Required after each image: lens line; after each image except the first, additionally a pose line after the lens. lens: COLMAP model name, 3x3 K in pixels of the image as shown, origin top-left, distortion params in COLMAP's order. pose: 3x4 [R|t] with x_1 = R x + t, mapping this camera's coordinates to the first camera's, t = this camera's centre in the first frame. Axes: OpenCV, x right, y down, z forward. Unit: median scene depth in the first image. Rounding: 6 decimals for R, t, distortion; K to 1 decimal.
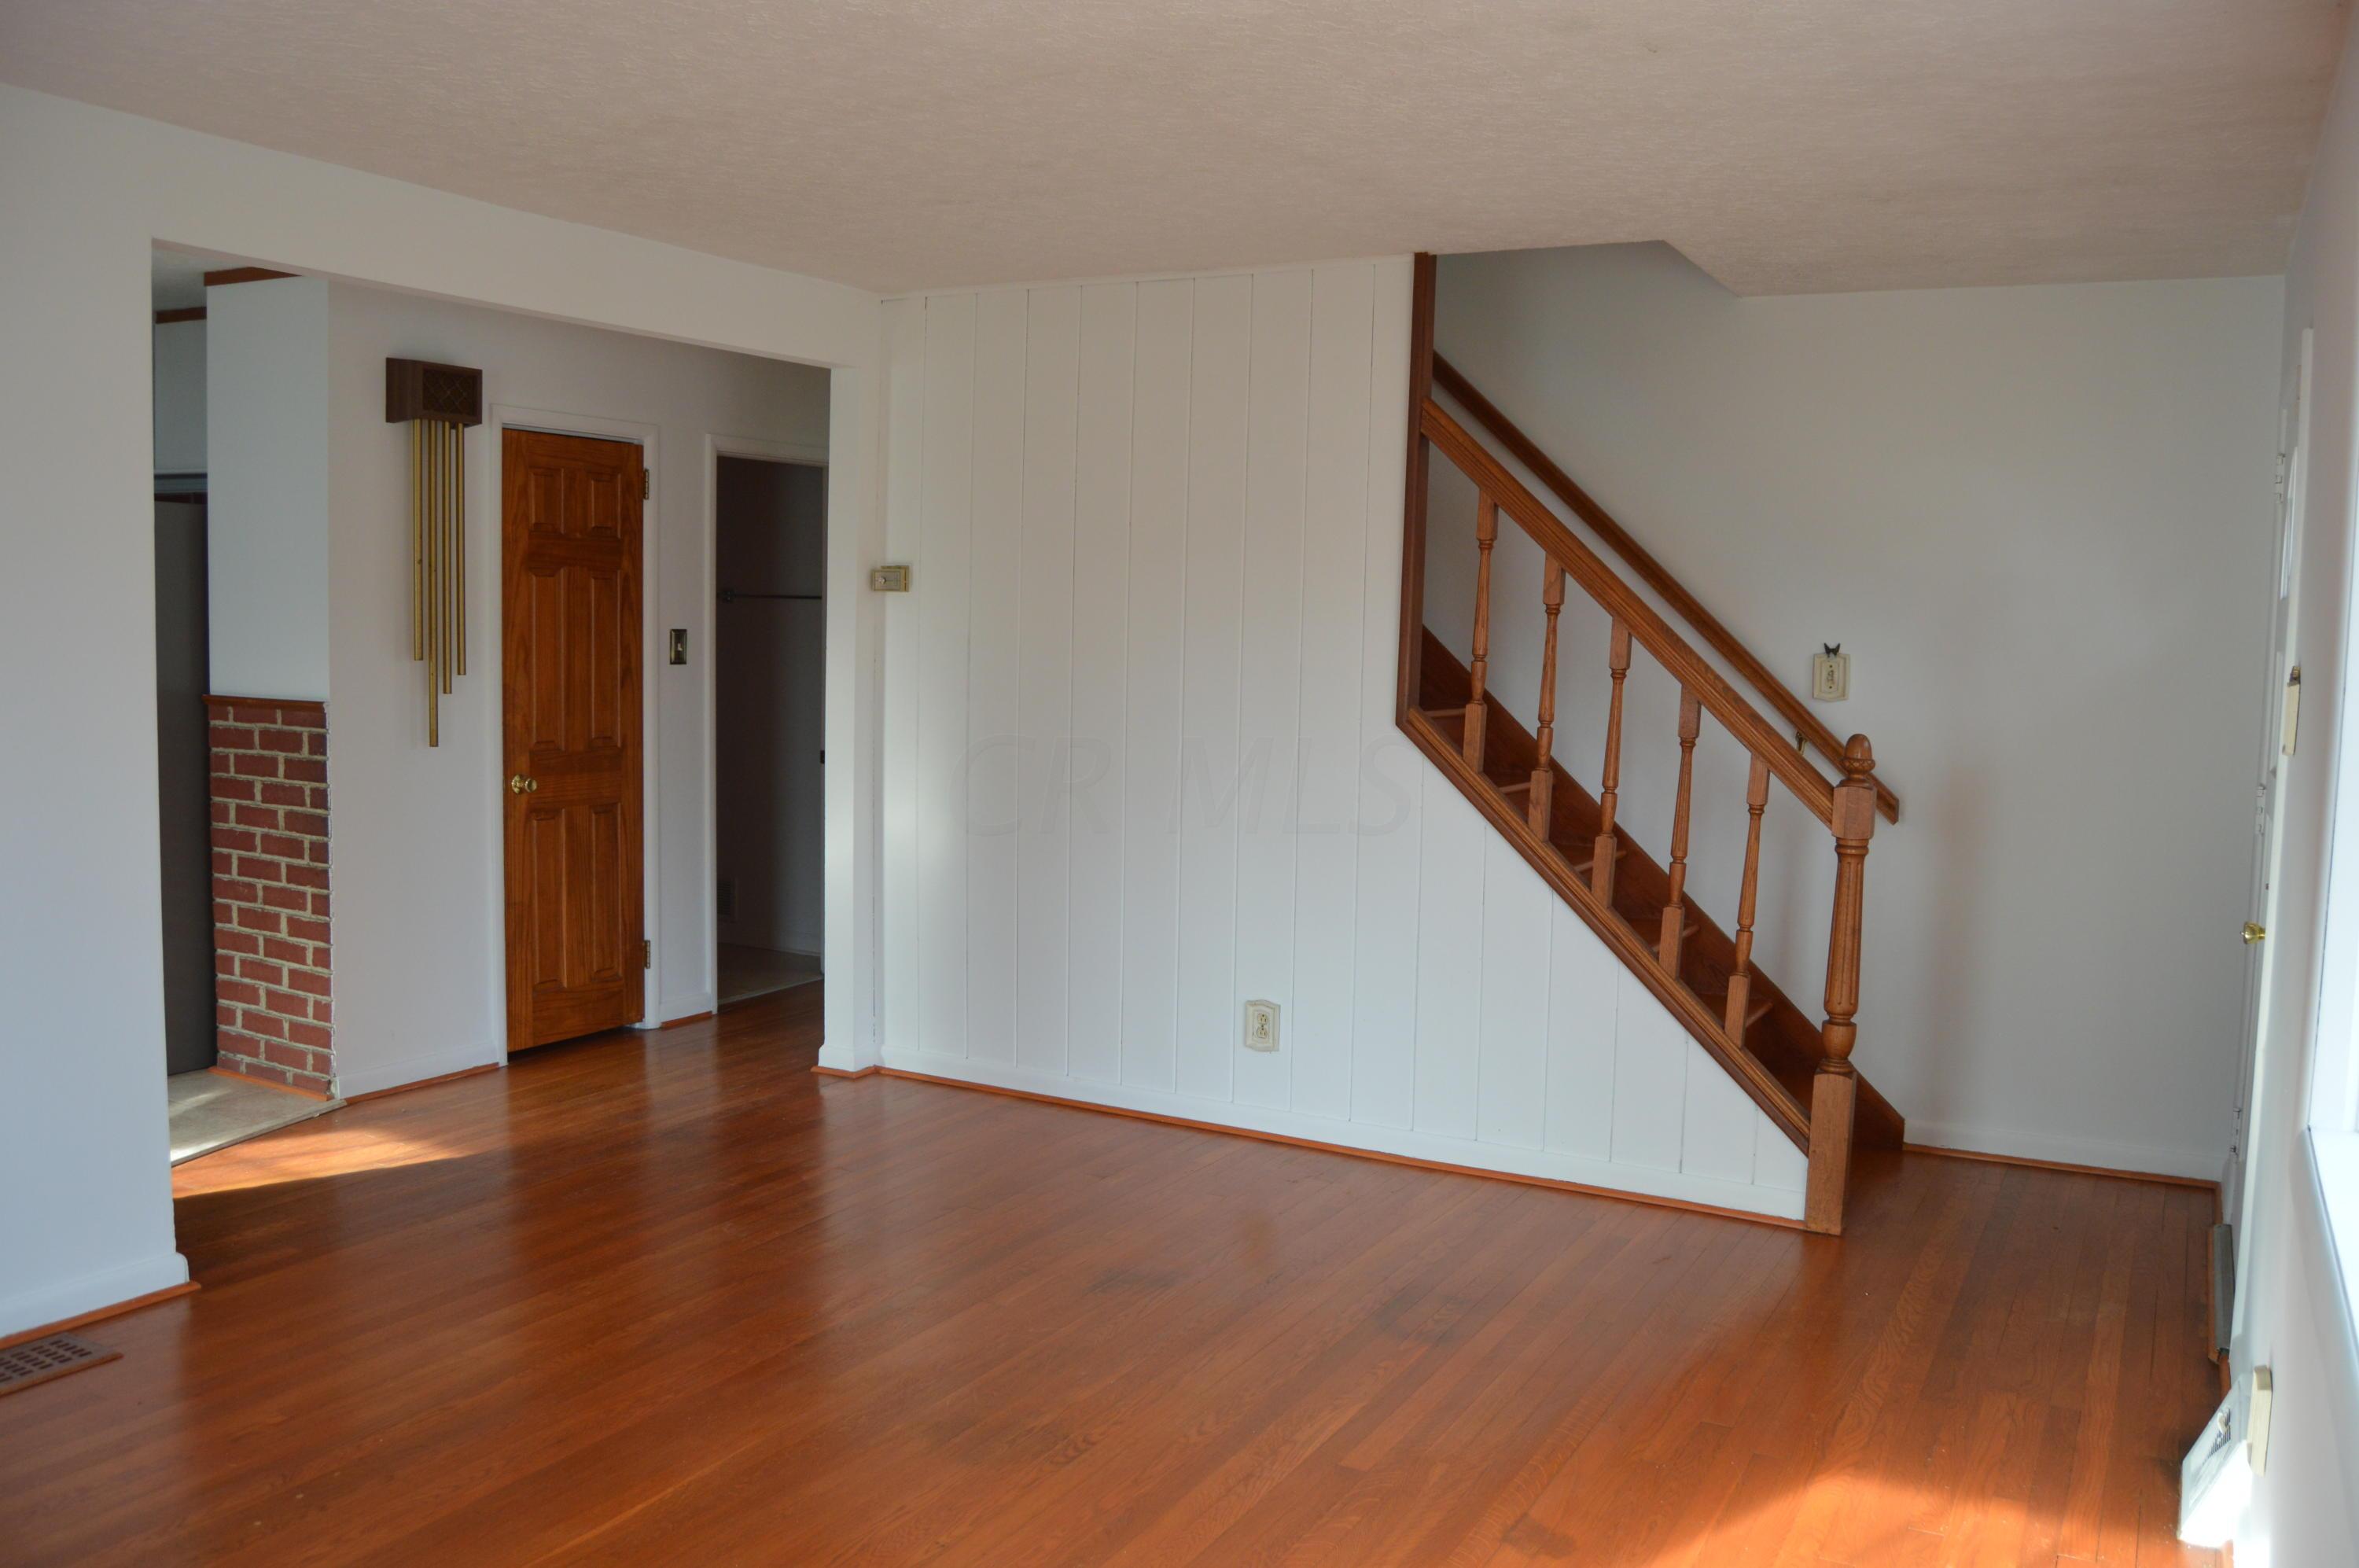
lens RADIAL K [[1888.0, 0, 1185.8], [0, 1888.0, 785.5], [0, 0, 1]] dist [-0.049090, 0.000380]
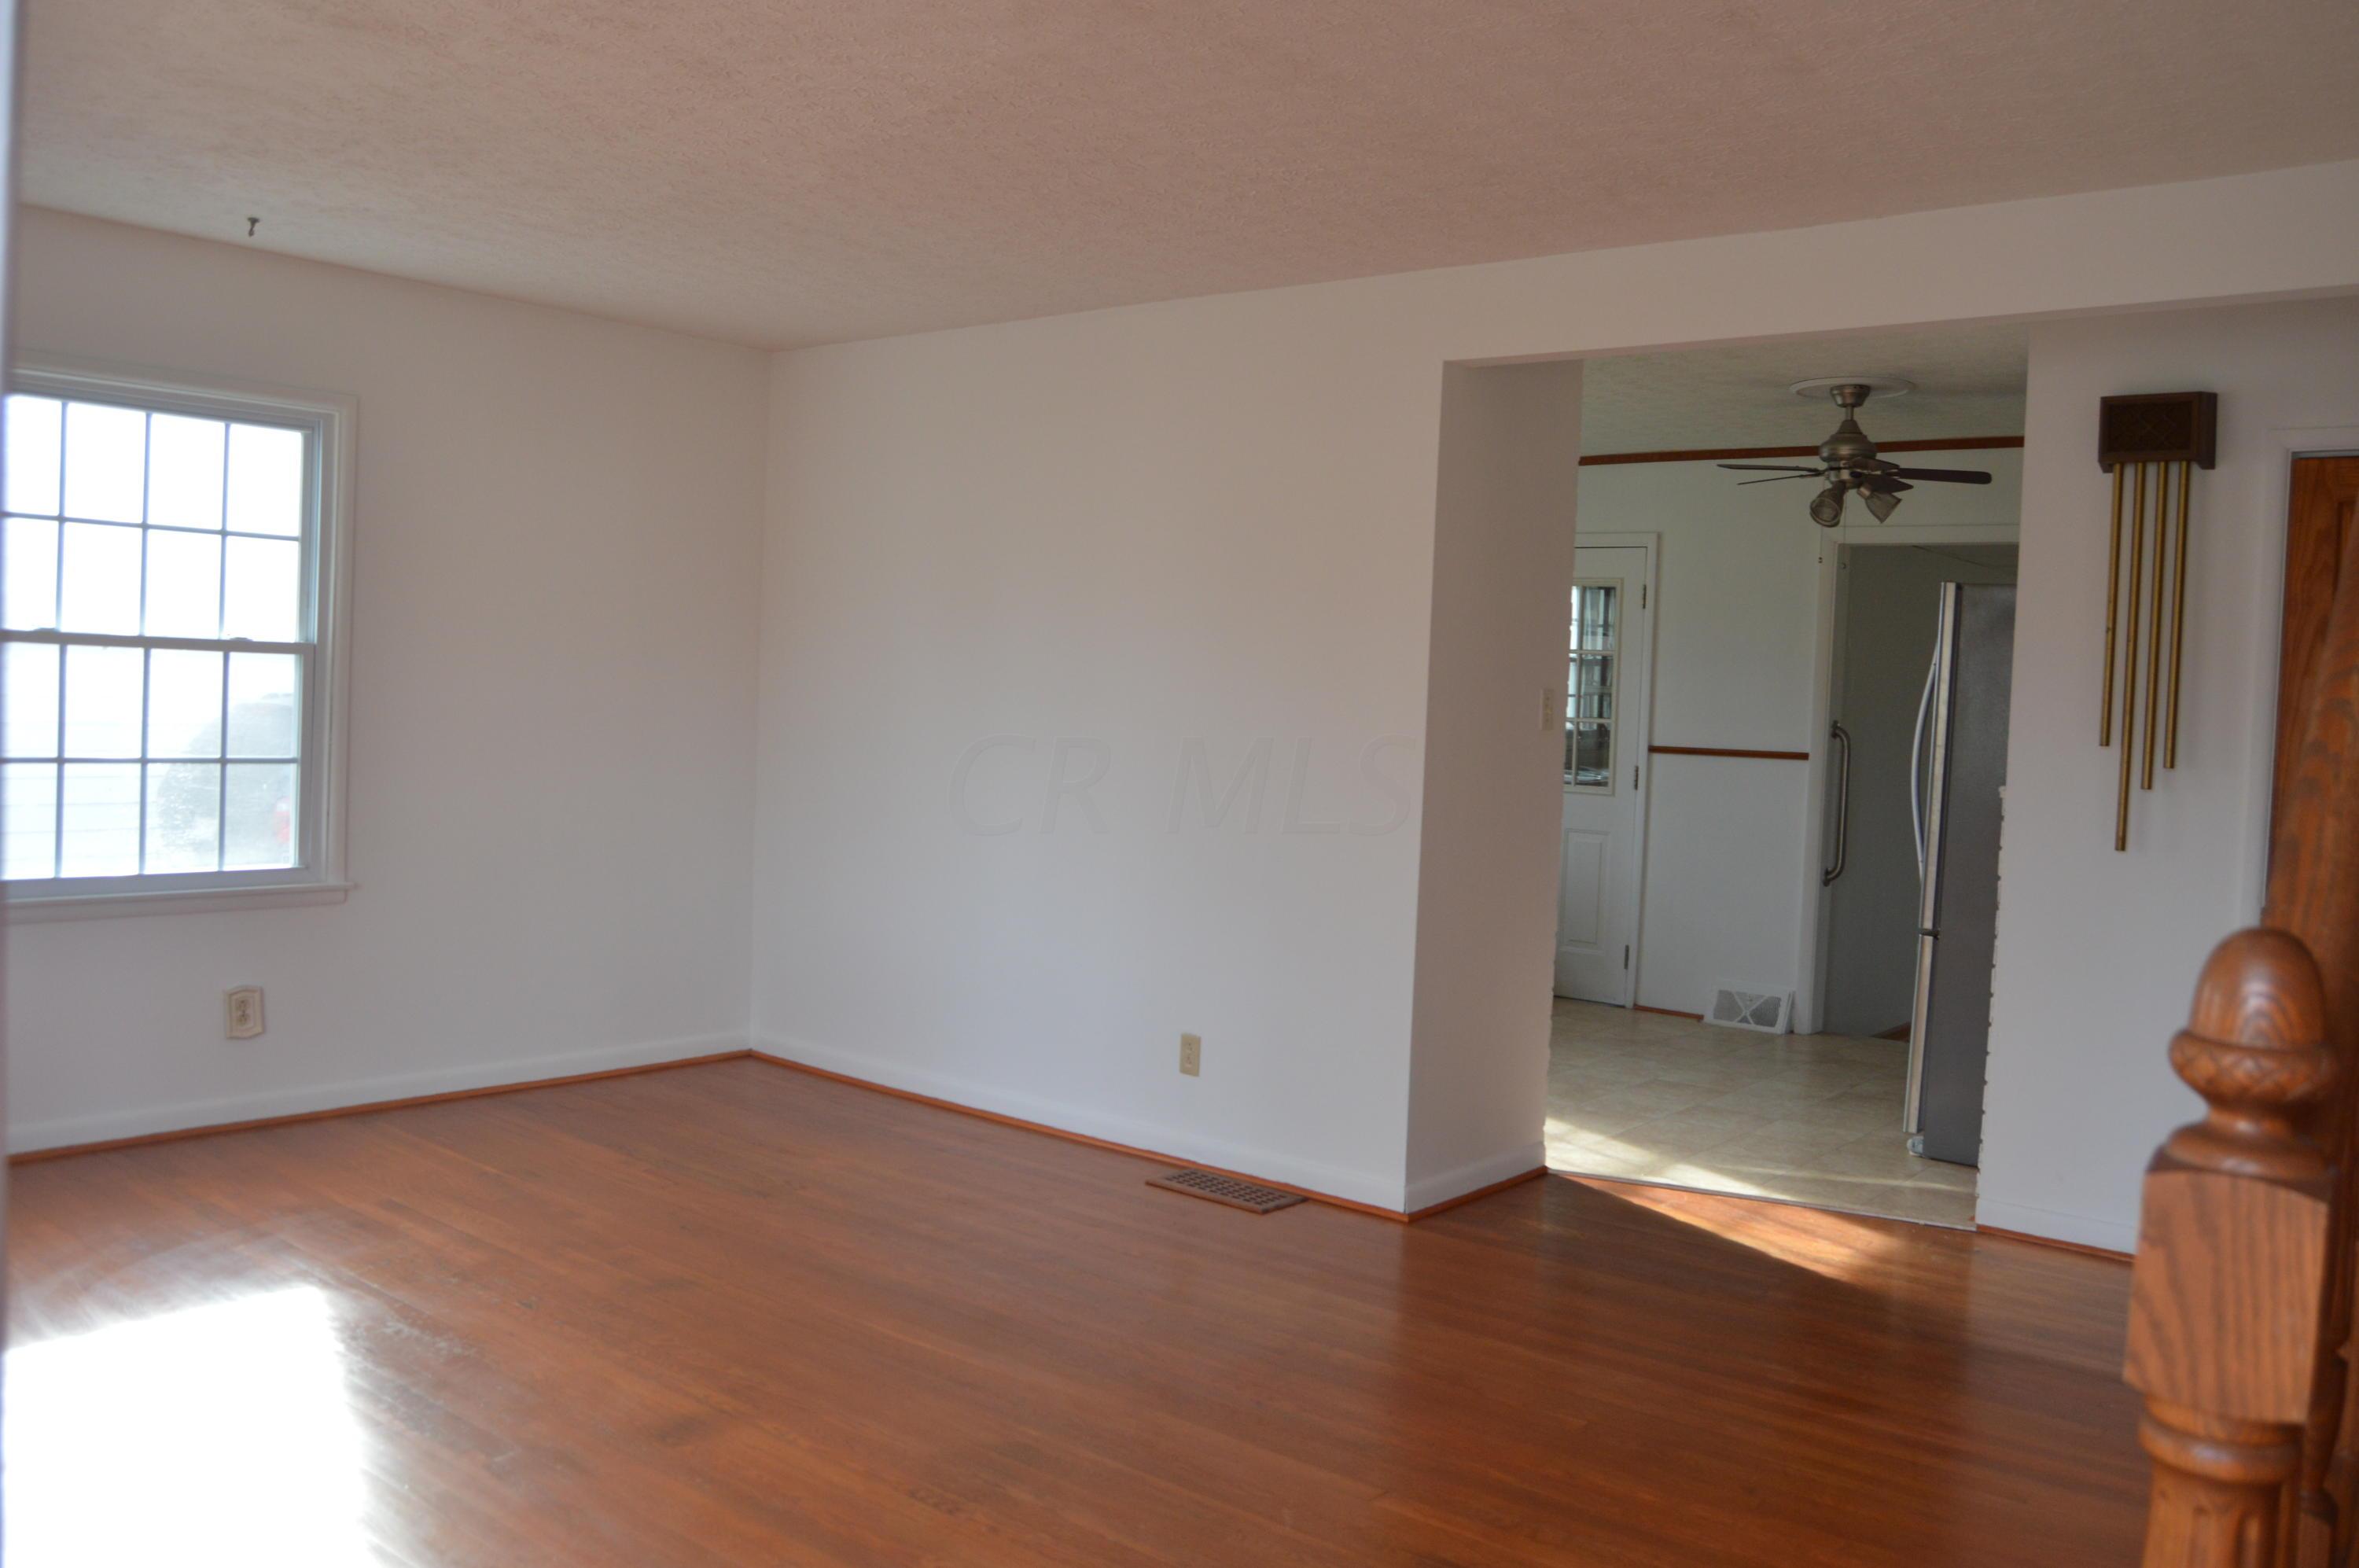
lens RADIAL K [[1888.0, 0, 1181.8], [0, 1888.0, 769.3], [0, 0, 1]] dist [-0.049090, 0.000380]
pose [[-0.158389, 0.014723, -0.987267, 0.528283], [-0.137658, 0.989794, 0.036846, -0.032177], [0.977734, 0.141741, -0.154746, 0.777764]]
